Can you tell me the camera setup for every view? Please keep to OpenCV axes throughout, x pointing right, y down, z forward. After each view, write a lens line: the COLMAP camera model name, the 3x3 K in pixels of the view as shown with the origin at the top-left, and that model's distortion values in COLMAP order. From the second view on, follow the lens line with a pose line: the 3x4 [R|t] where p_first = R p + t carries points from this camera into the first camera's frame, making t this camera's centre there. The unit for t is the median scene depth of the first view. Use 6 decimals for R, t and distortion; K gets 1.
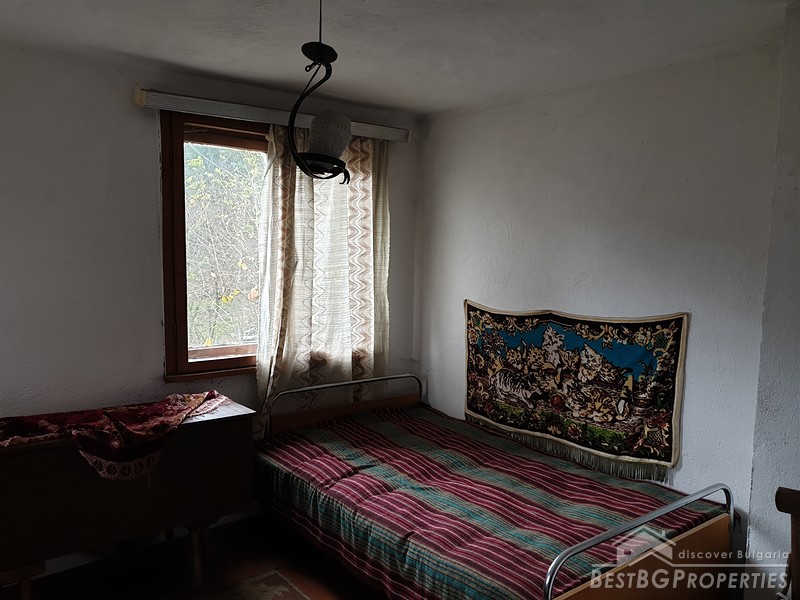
lens RADIAL K [[619.9, 0, 399.5], [0, 619.9, 301.2], [0, 0, 1]] dist [0.023422, -0.025477]
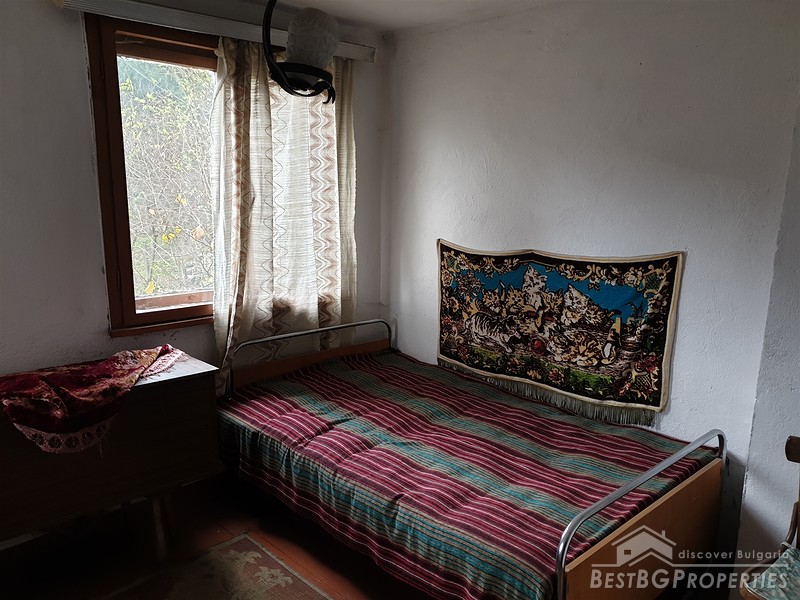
lens RADIAL K [[619.9, 0, 400.3], [0, 619.9, 301.9], [0, 0, 1]] dist [0.023422, -0.025477]
pose [[0.995568, -0.018842, 0.092133, -0.047551], [0.009047, 0.994368, 0.105592, -0.008382], [-0.093604, -0.104290, 0.990132, 0.092497]]
